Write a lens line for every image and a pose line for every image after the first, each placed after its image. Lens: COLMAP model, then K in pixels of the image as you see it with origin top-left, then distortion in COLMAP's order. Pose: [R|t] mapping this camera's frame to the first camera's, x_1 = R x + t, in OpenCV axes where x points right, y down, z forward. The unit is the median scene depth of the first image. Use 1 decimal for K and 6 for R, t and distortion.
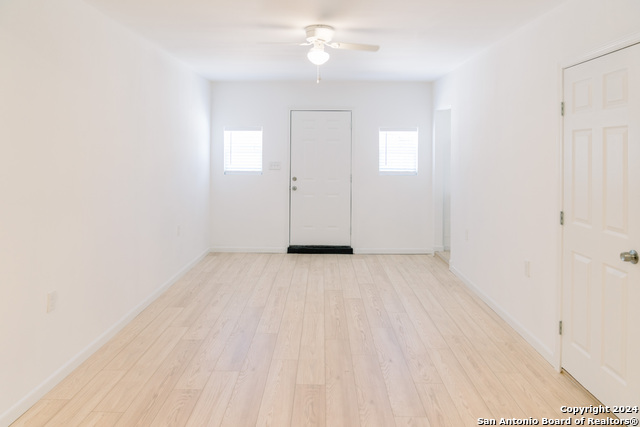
lens RADIAL K [[439.7, 0, 320.0], [0, 439.7, 213.5], [0, 0, 1]] dist [-0.004634, 0.004176]
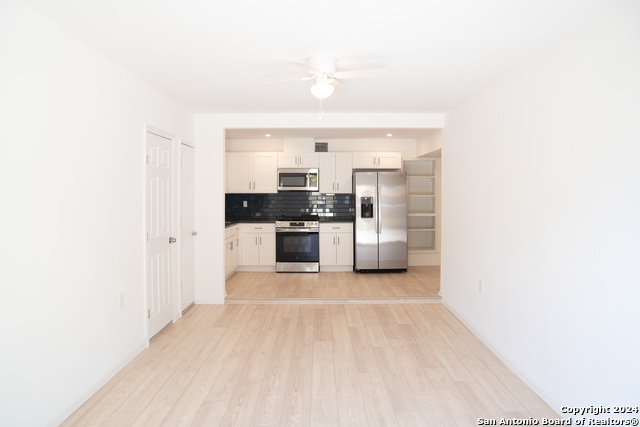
lens RADIAL K [[439.7, 0, 320.0], [0, 439.7, 213.5], [0, 0, 1]] dist [-0.004634, 0.004176]
pose [[-0.999894, -0.012678, -0.007189, 0.004623], [-0.013800, 0.982222, 0.187214, -0.322267], [0.004687, 0.187294, -0.982293, 2.236493]]
